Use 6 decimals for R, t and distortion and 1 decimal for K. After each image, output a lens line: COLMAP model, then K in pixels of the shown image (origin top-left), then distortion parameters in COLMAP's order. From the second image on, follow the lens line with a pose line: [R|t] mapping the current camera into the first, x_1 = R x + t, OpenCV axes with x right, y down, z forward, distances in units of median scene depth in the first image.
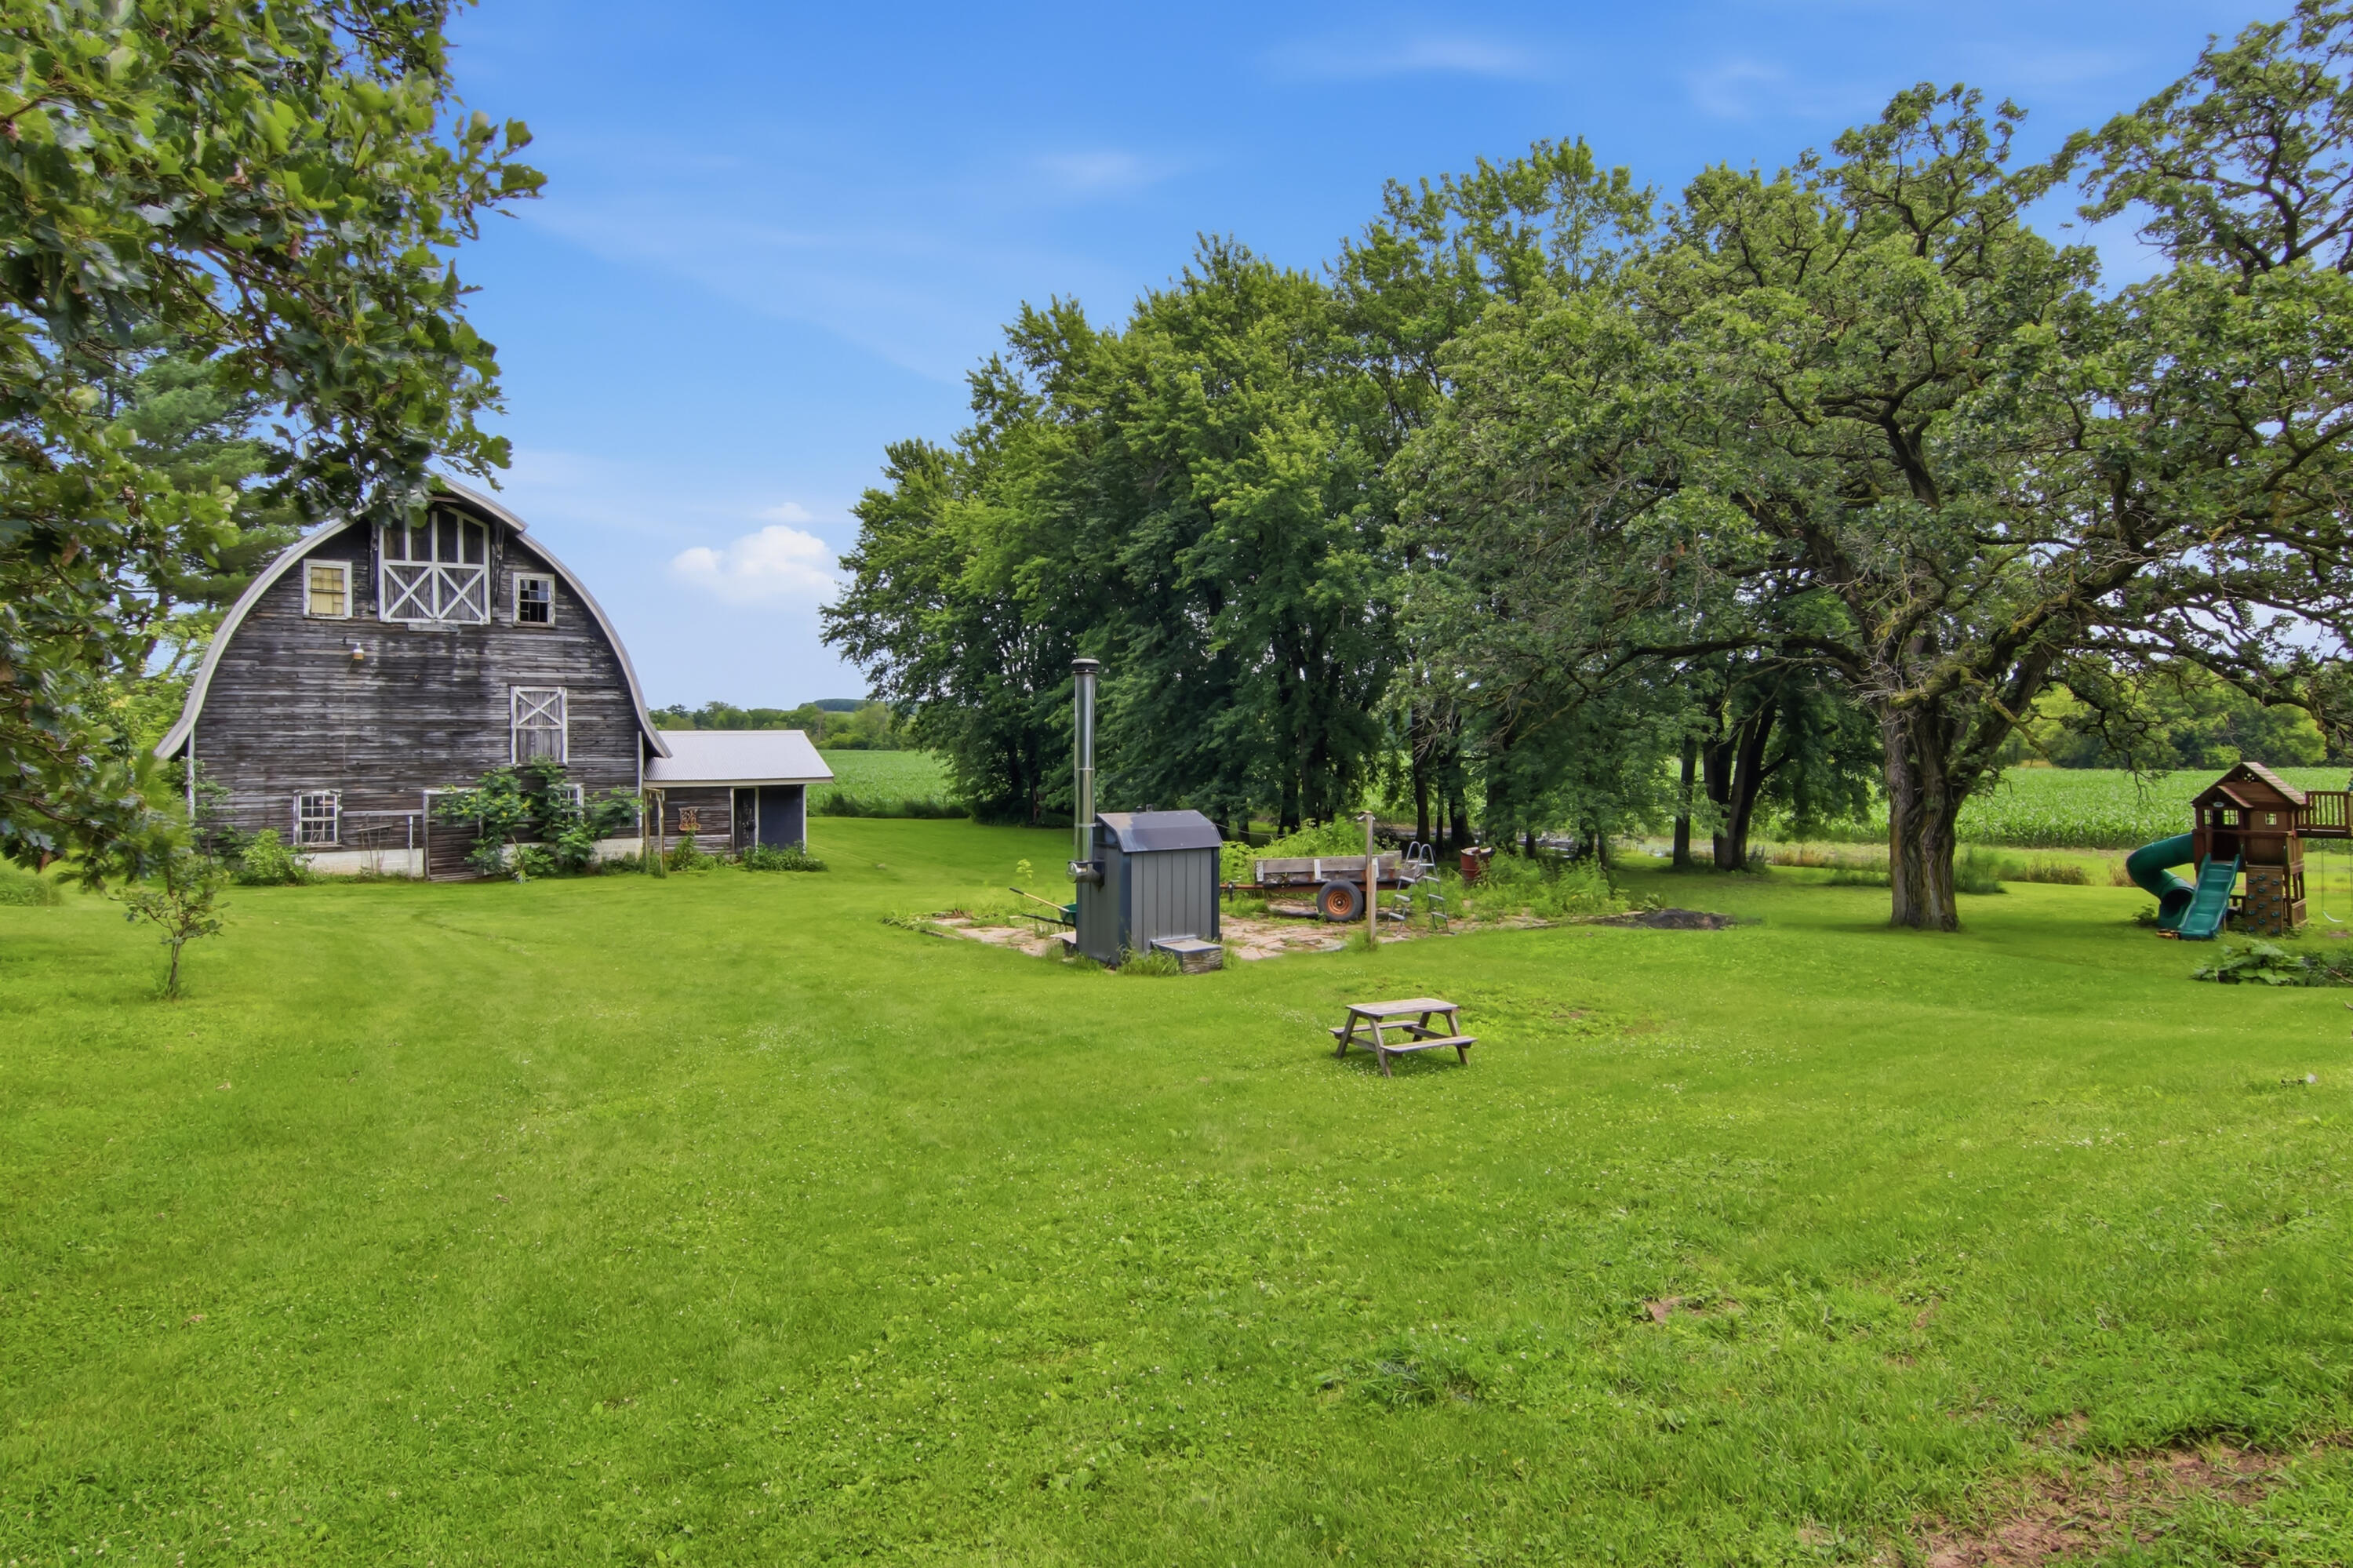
lens RADIAL K [[1160.8, 0, 1122.1], [0, 1160.8, 734.7], [0, 0, 1]] dist [-0.002245, -0.000831]
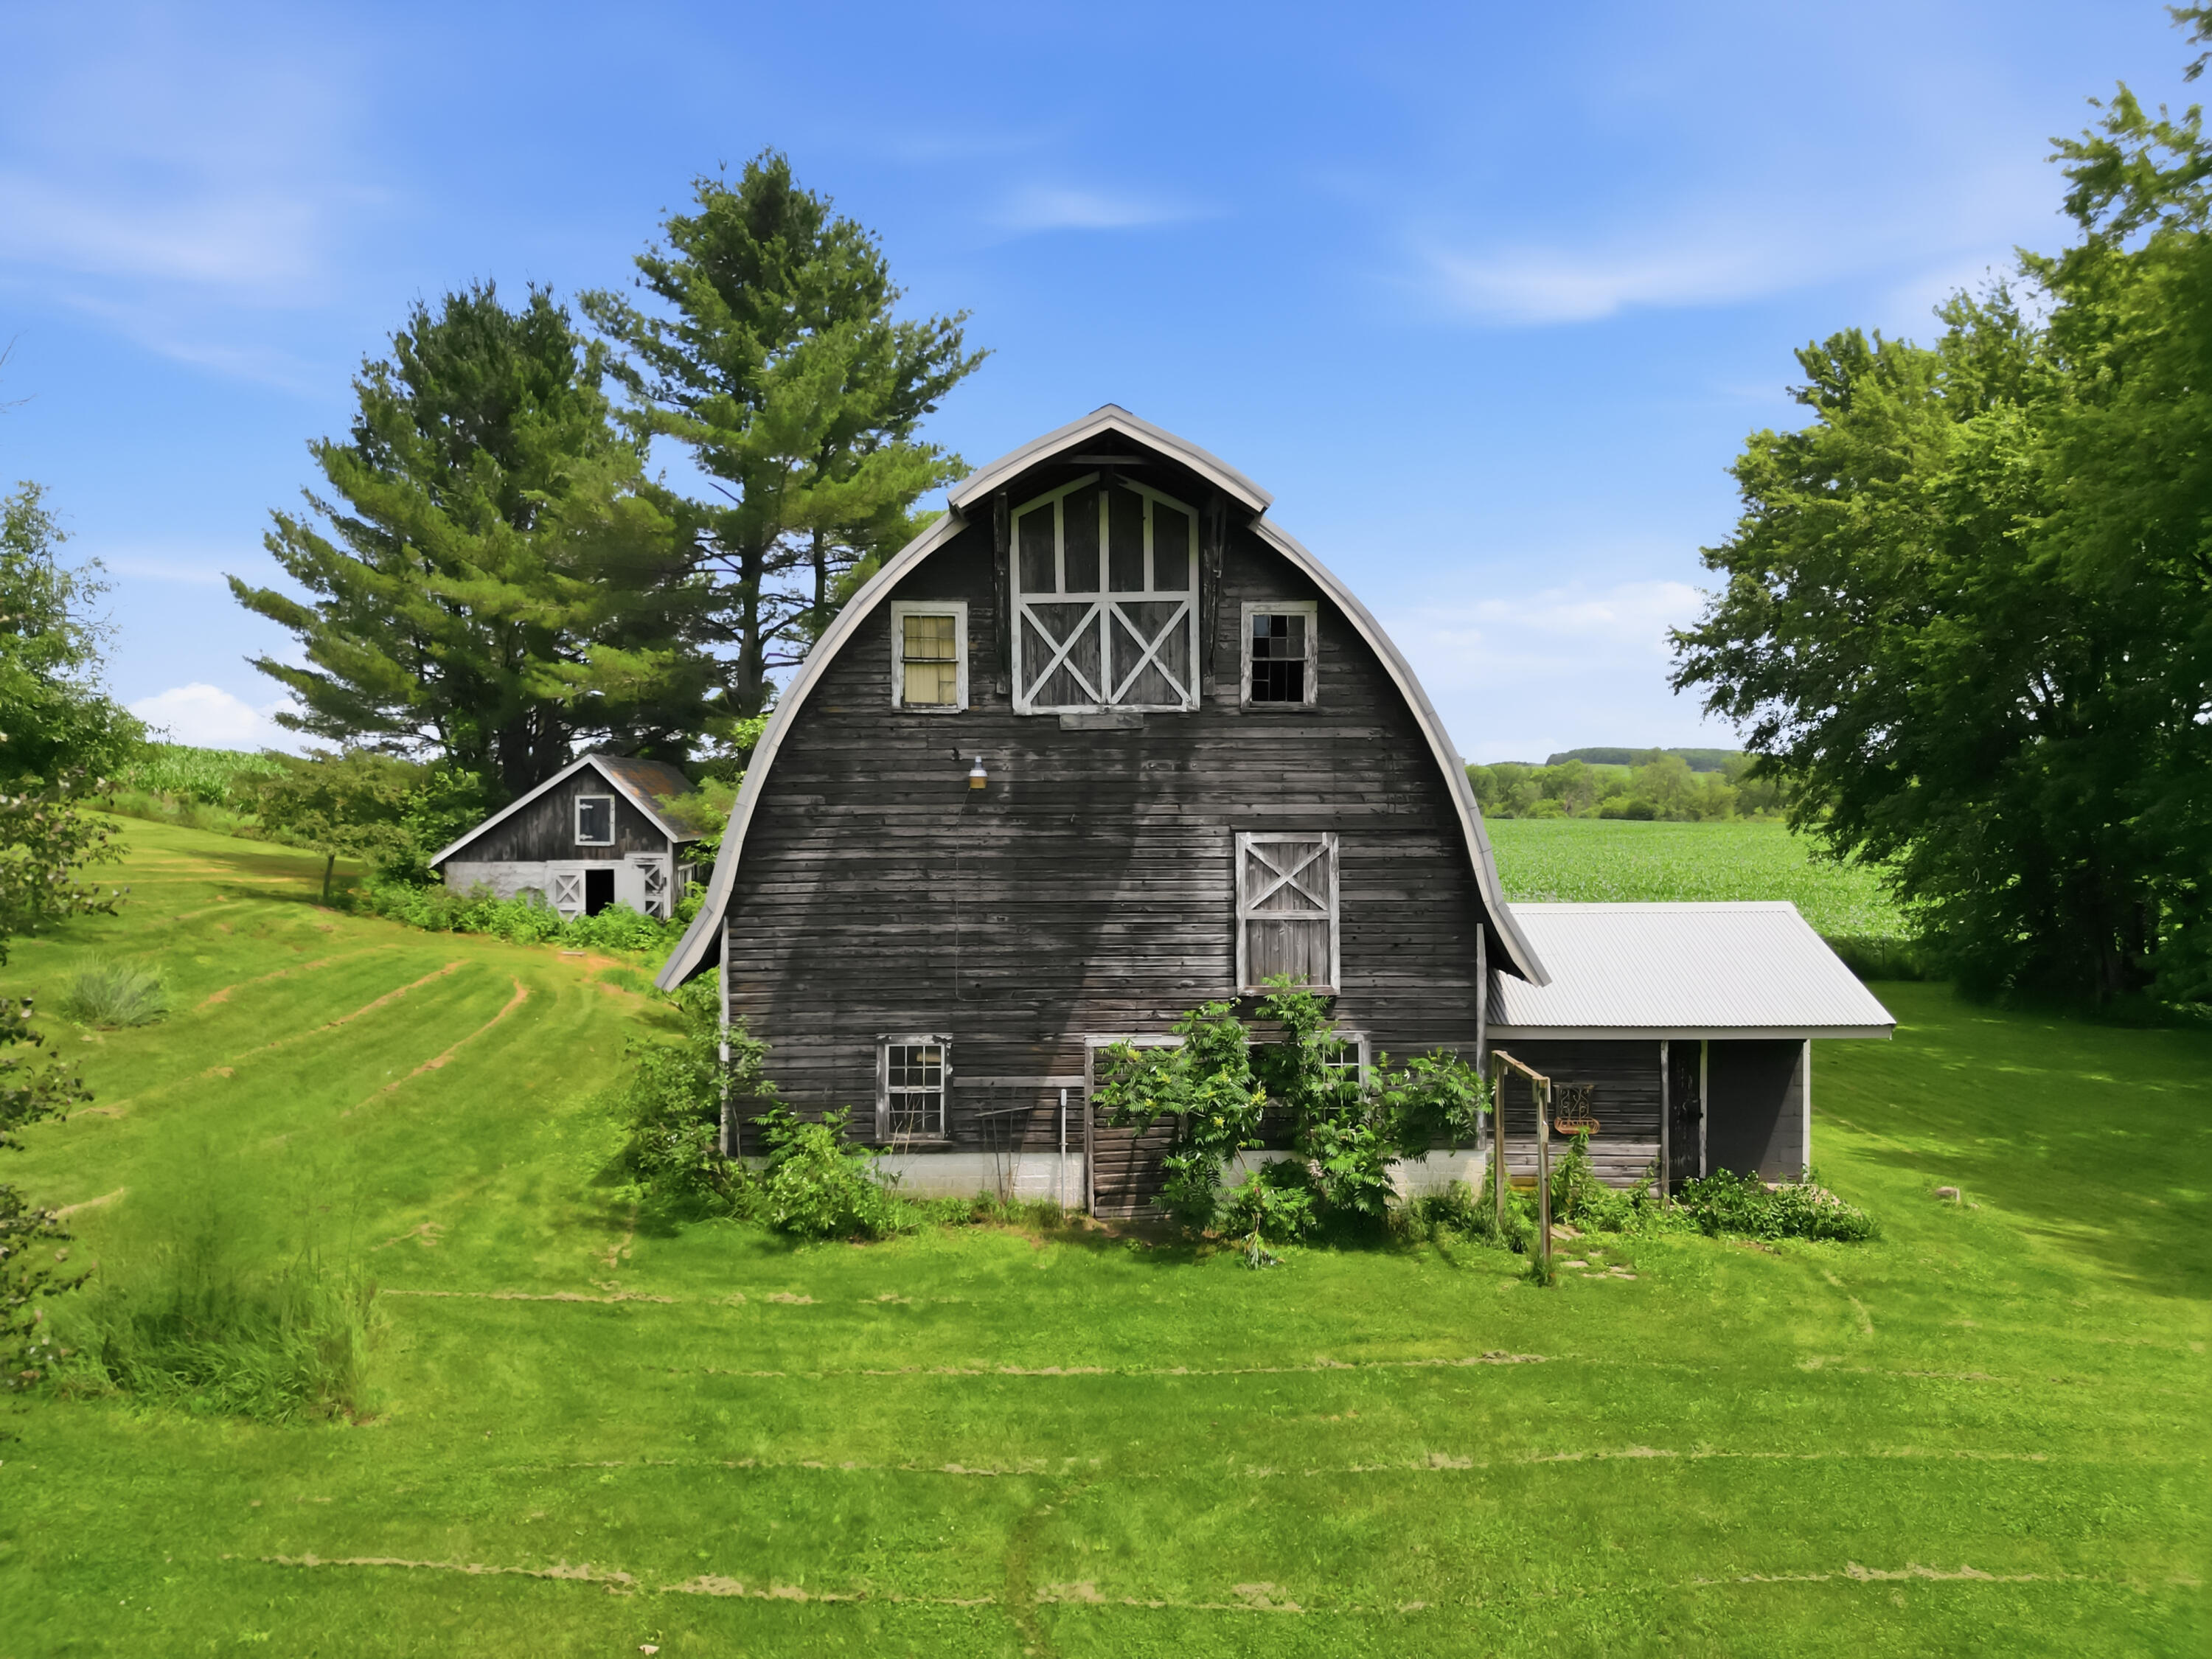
lens RADIAL K [[1560.8, 0, 1126.7], [0, 1560.8, 820.2], [0, 0, 1]] dist [0.045027, -0.037897]
pose [[0.853661, 0.006731, -0.520786, -0.224060], [-0.001539, 0.999945, 0.010401, -0.055388], [0.520827, -0.008077, 0.853624, 0.414513]]
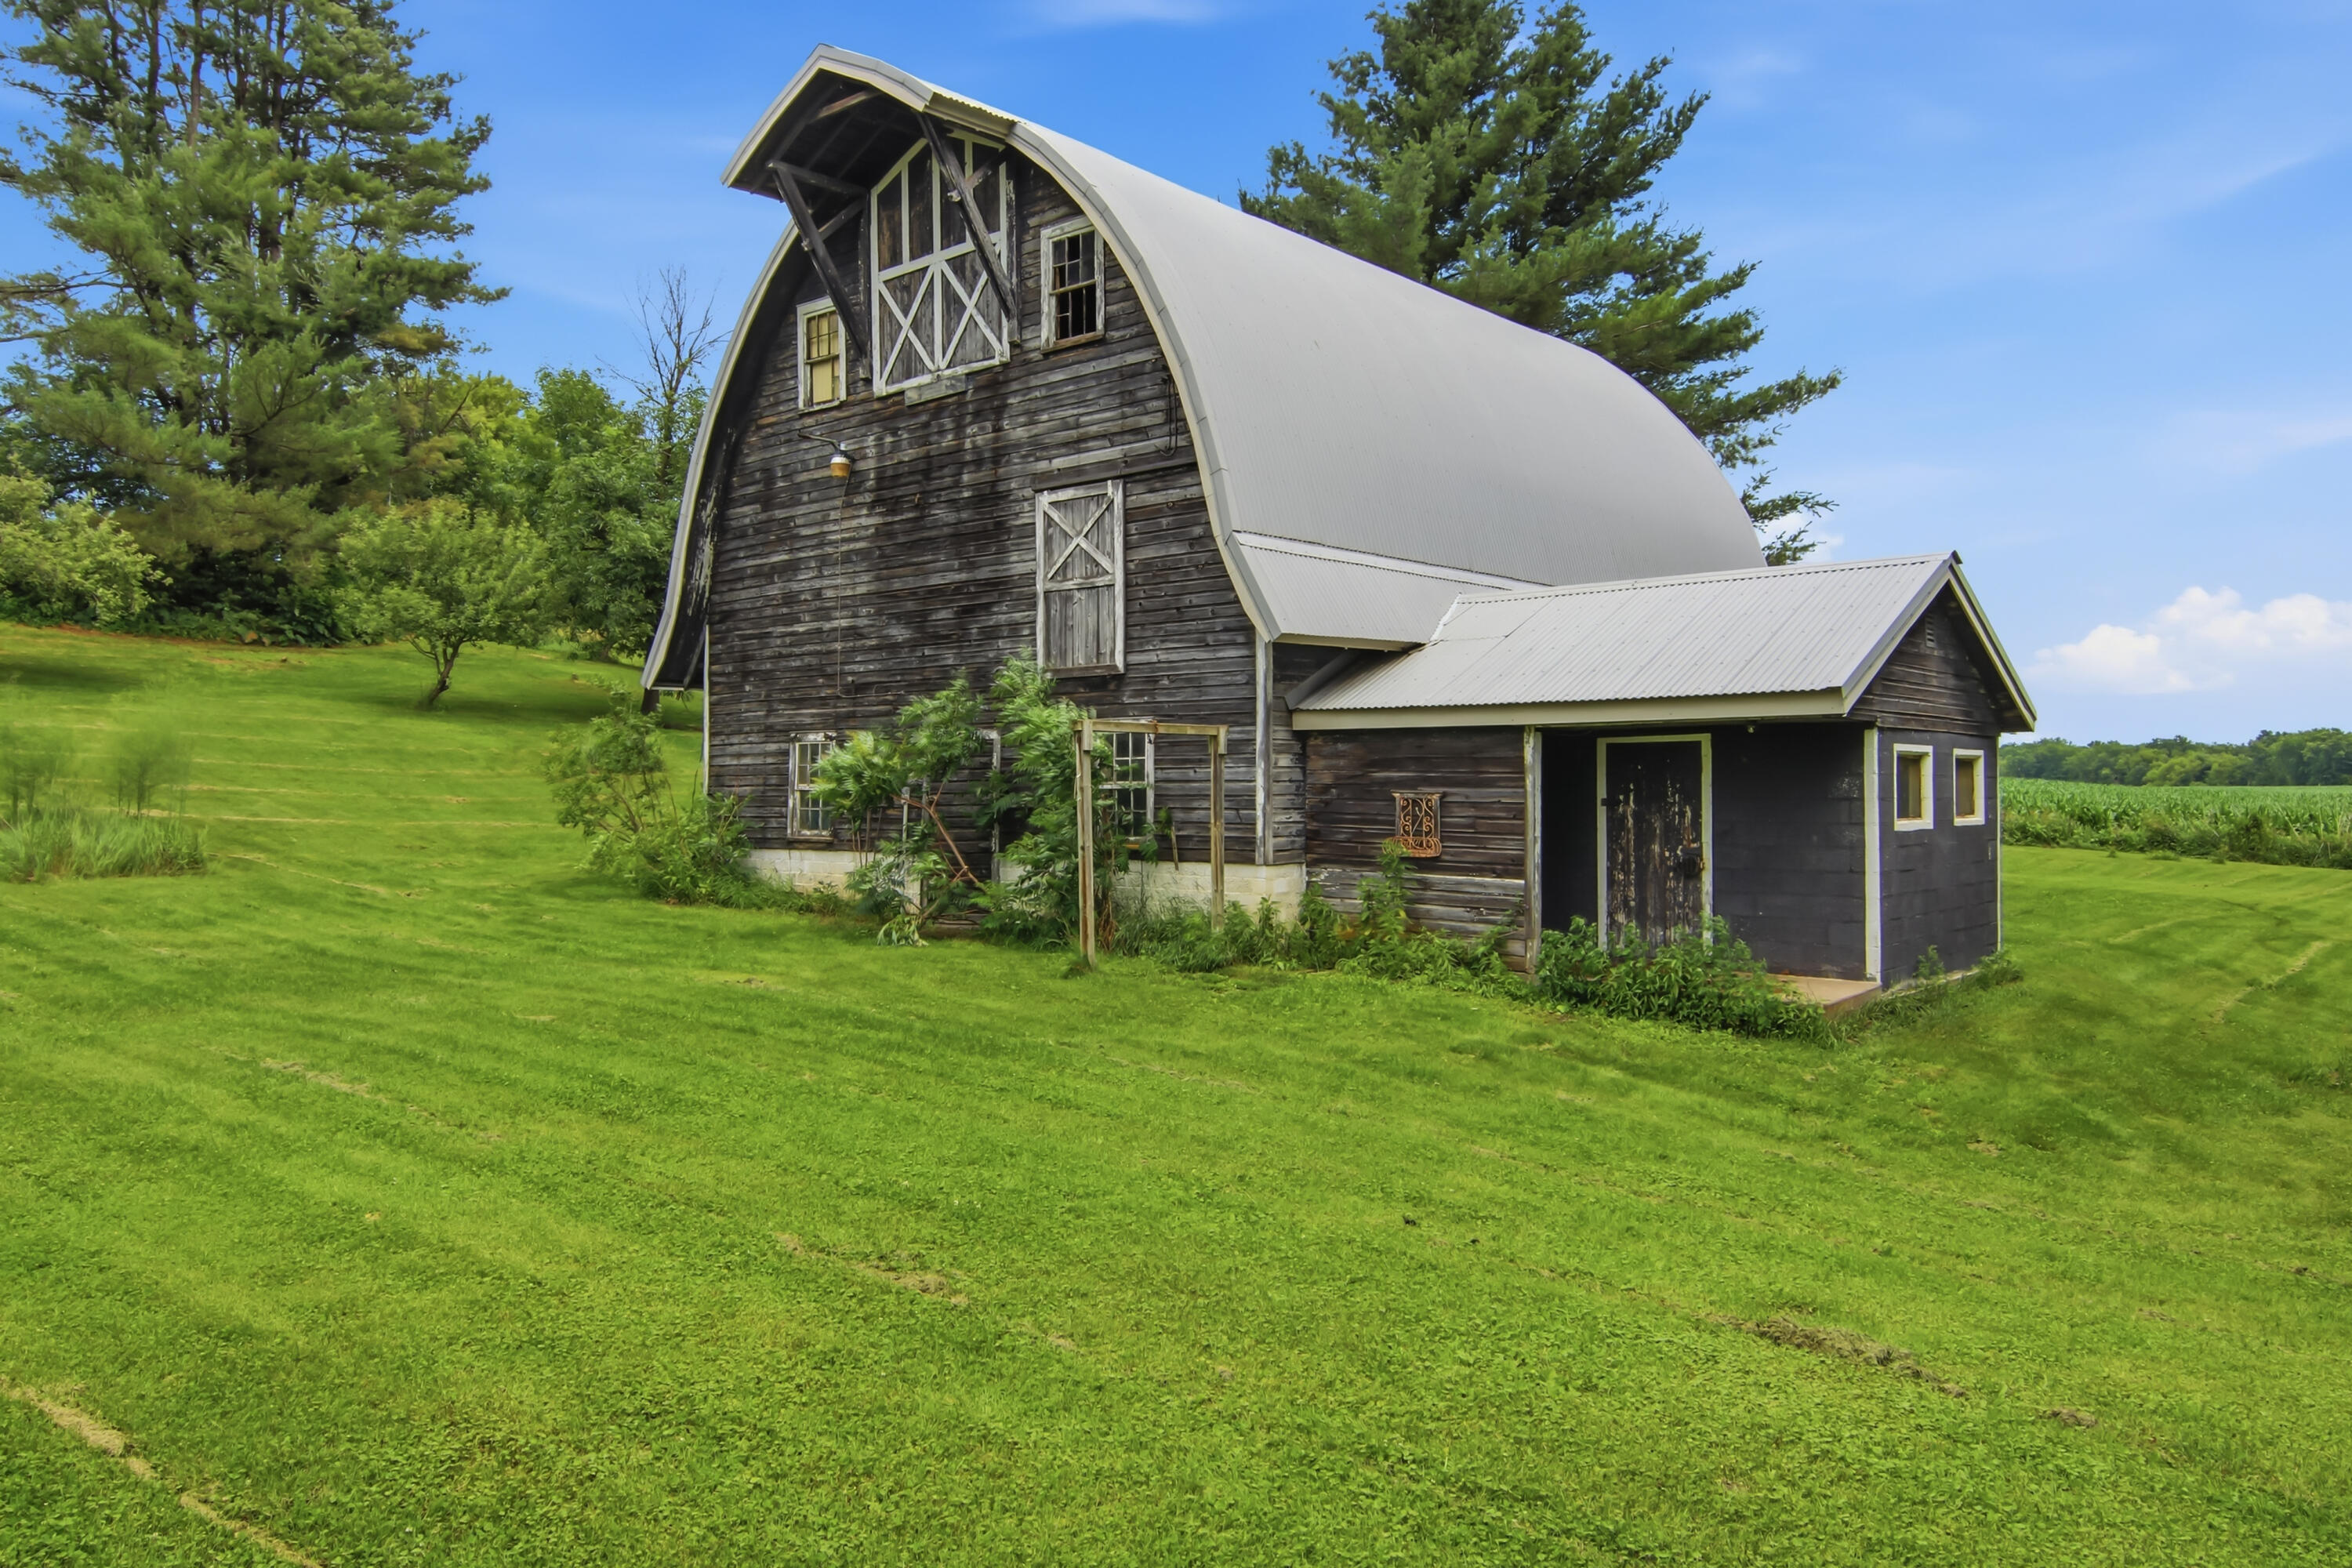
lens RADIAL K [[1705.7, 0, 1183.0], [0, 1705.7, 790.1], [0, 0, 1]] dist [-0.044081, -0.001378]
pose [[0.272192, 0.003926, -0.962235, 0.101505], [0.005200, 0.999971, 0.005551, 0.066958], [0.962229, -0.006515, 0.272164, 0.899064]]
